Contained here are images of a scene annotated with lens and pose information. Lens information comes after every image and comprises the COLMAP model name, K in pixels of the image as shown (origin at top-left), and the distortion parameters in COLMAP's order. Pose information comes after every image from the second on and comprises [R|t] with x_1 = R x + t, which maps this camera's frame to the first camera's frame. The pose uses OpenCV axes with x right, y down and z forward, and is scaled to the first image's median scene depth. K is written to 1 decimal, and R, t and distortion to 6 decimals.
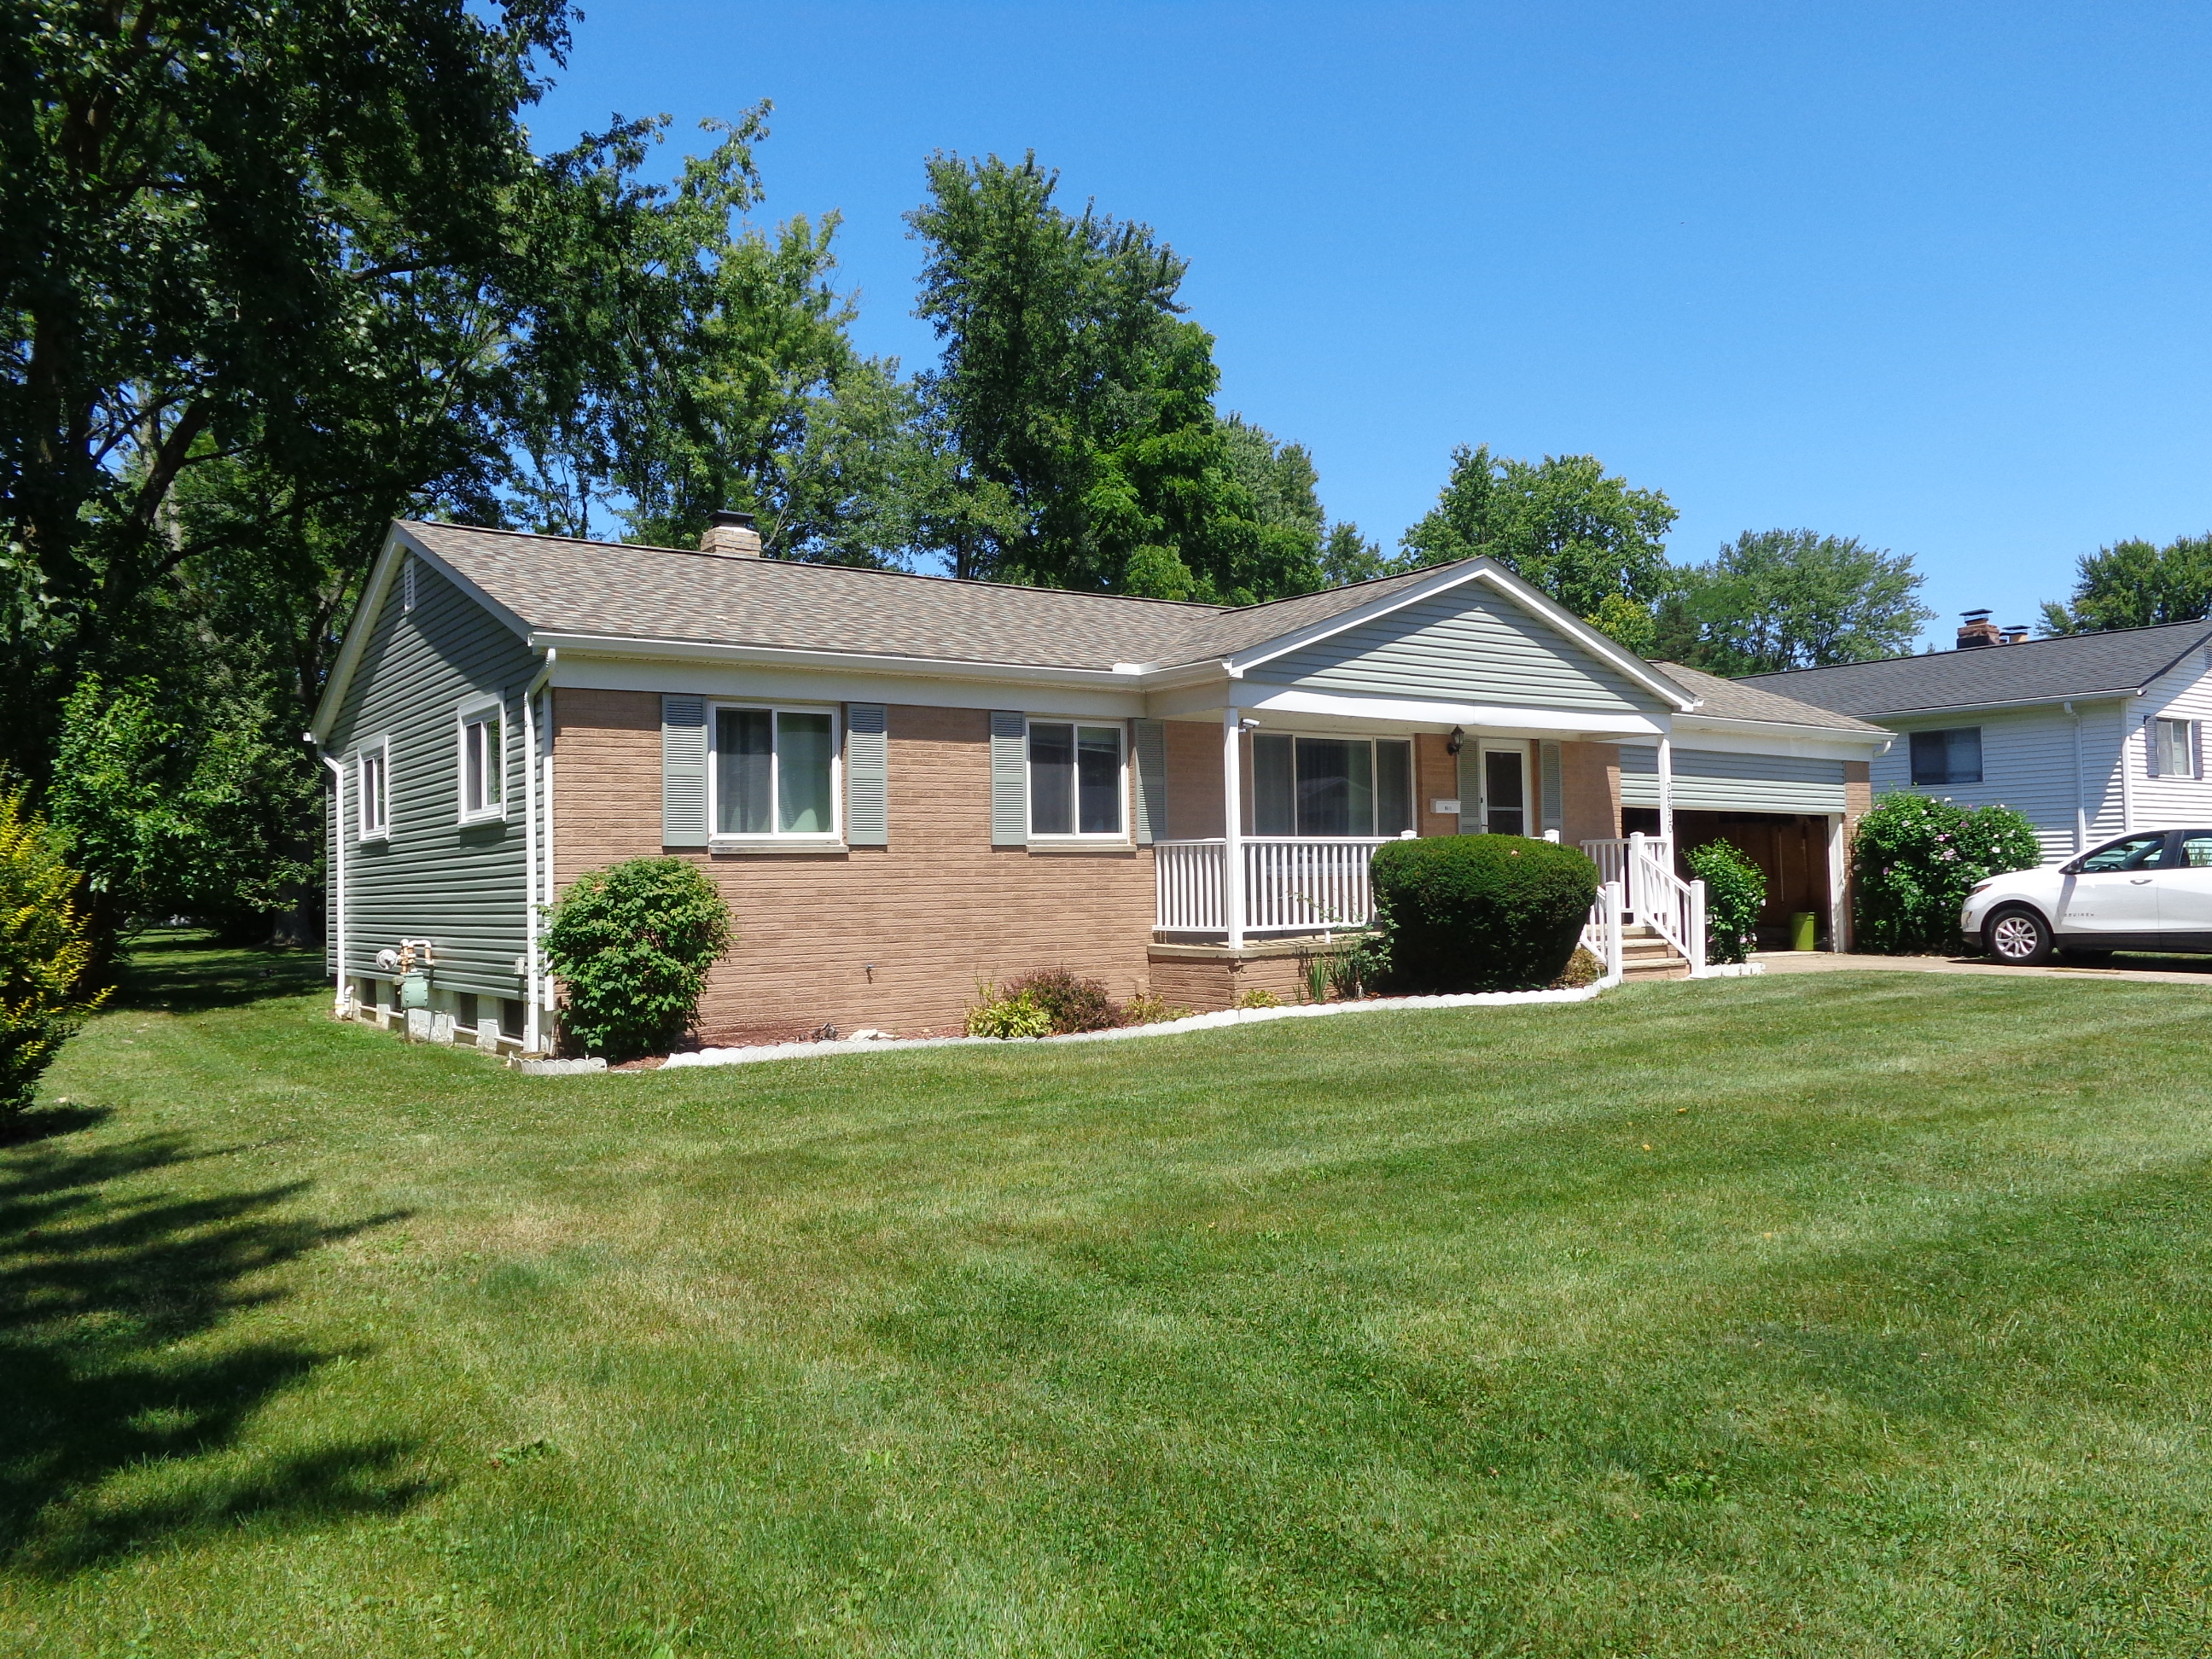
lens RADIAL K [[1660.4, 0, 1114.3], [0, 1660.4, 821.0], [0, 0, 1]] dist [-0.007232, 0.011715]
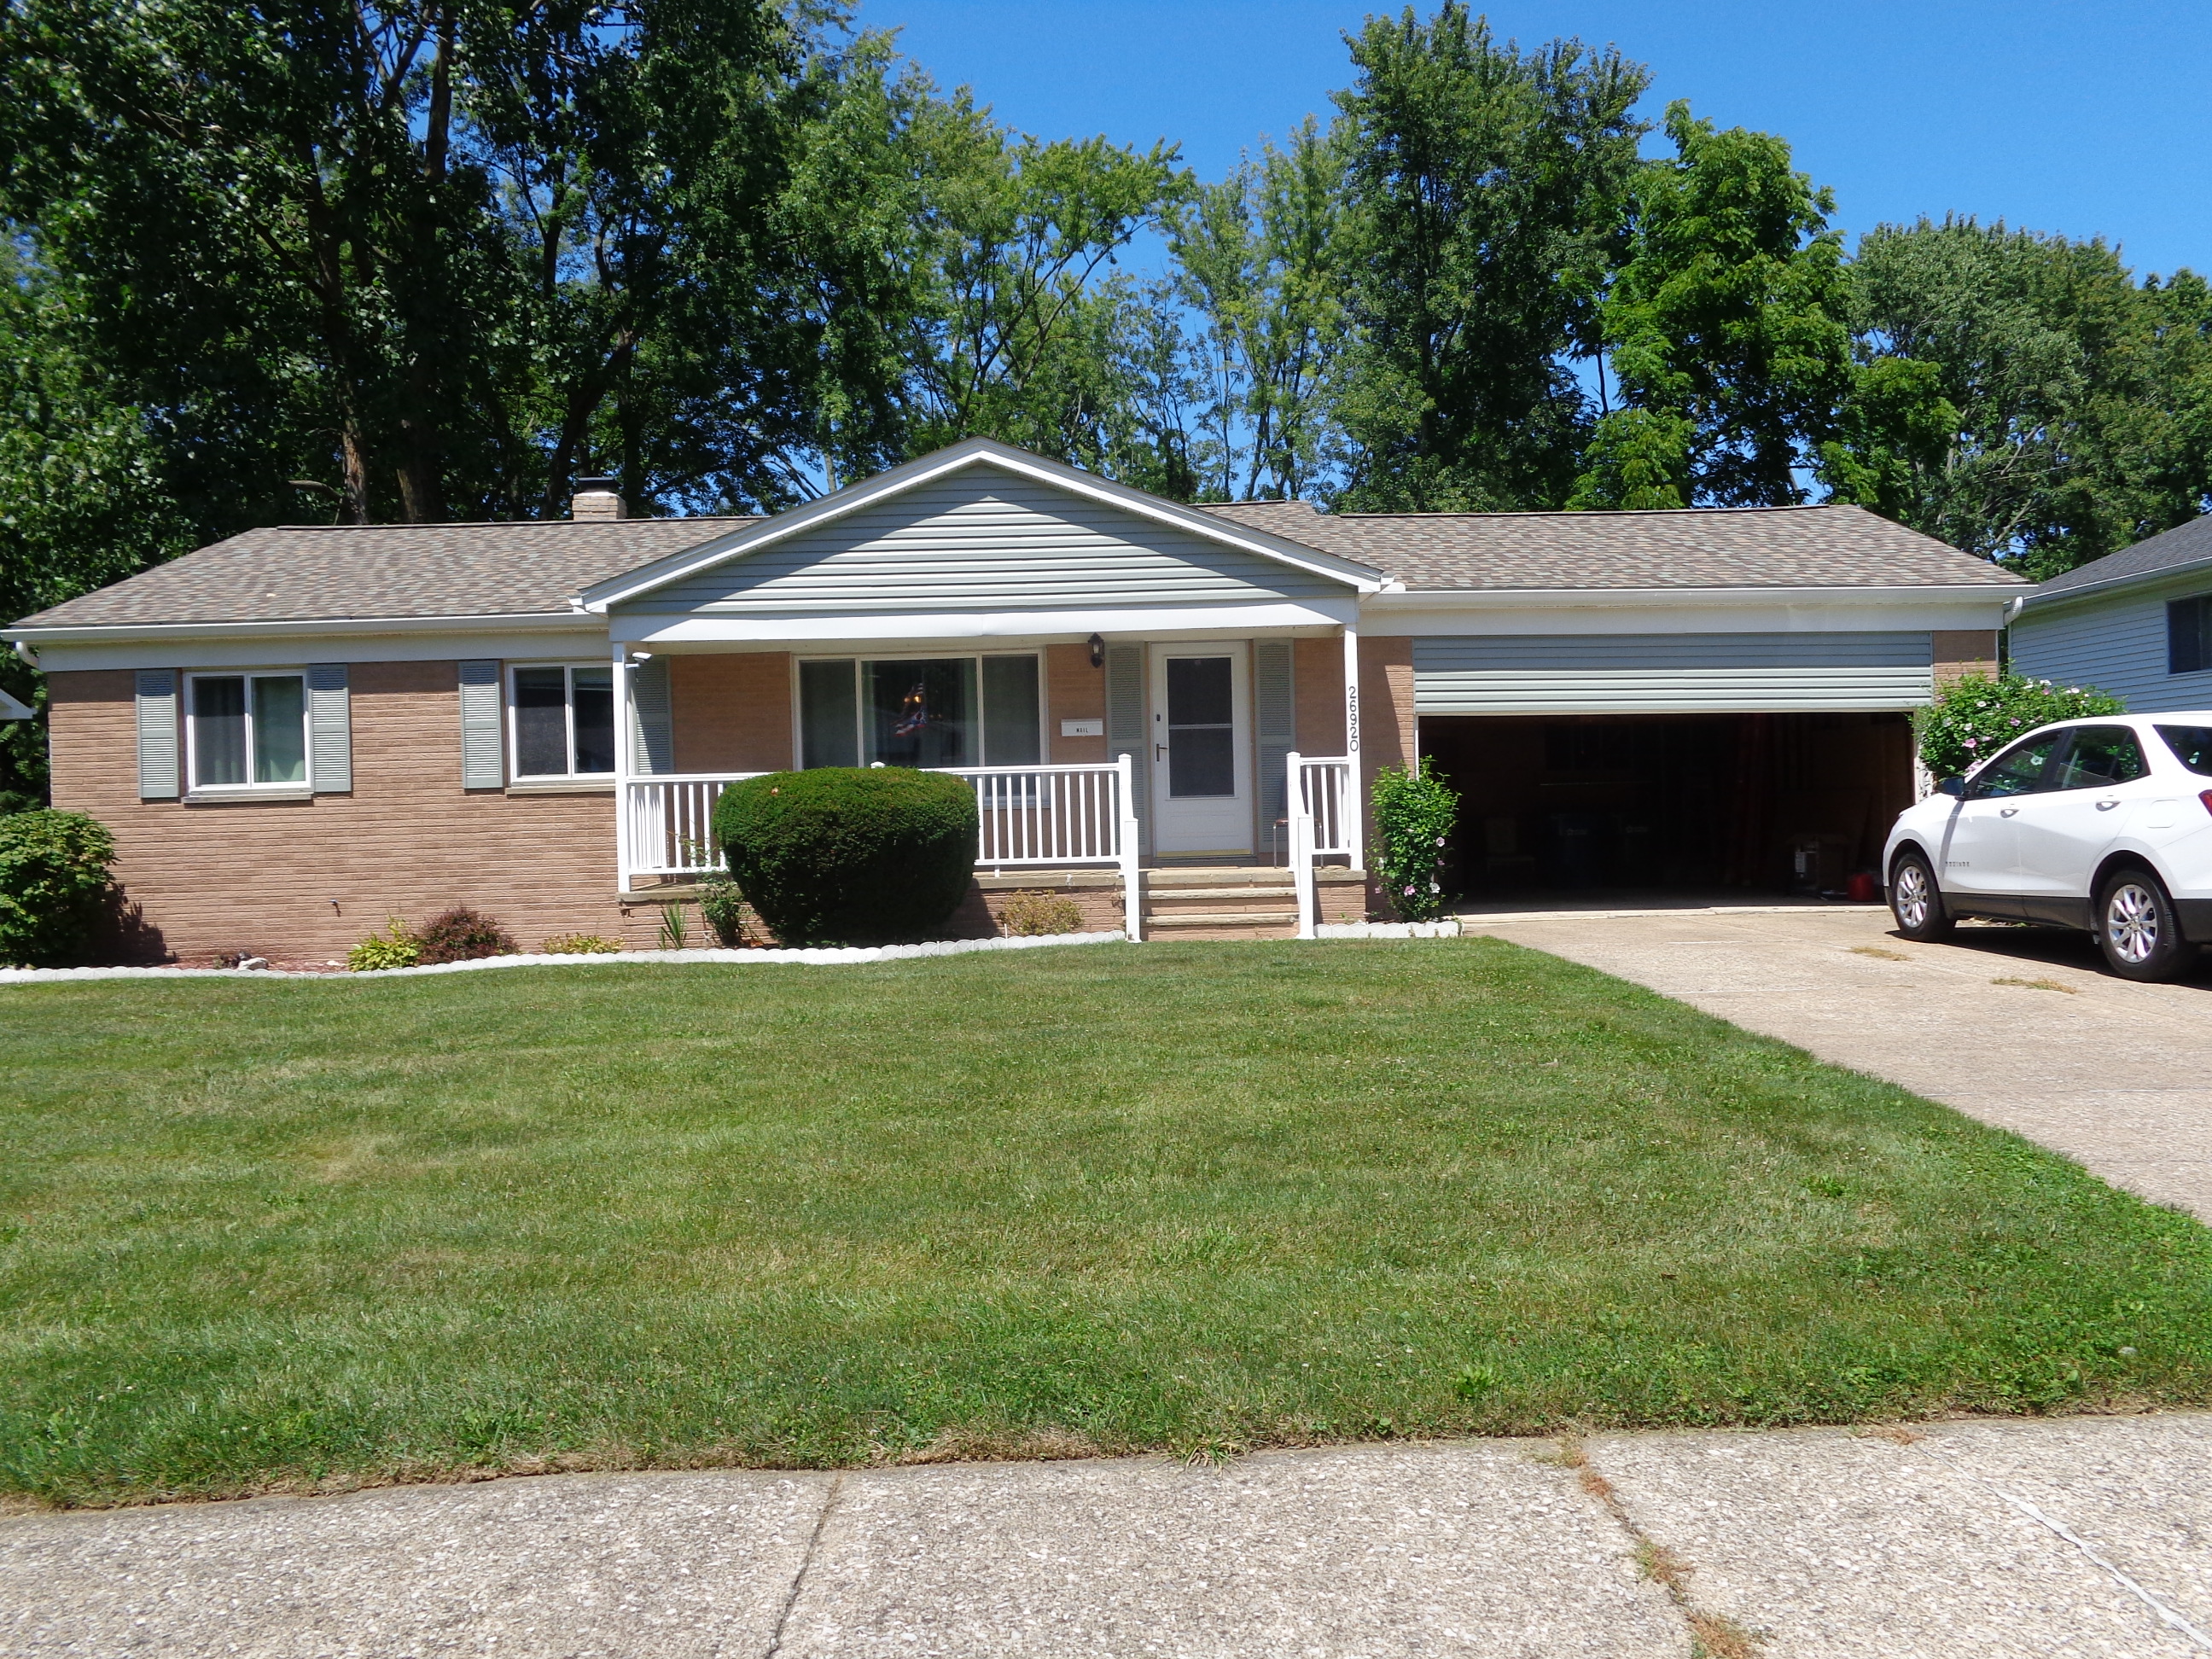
lens RADIAL K [[1660.4, 0, 1114.3], [0, 1660.4, 821.0], [0, 0, 1]] dist [-0.007232, 0.011715]
pose [[0.818338, -0.001665, -0.574735, 0.854733], [0.033167, 0.998466, 0.044332, 0.002108], [0.573780, -0.055341, 0.817138, 0.368647]]
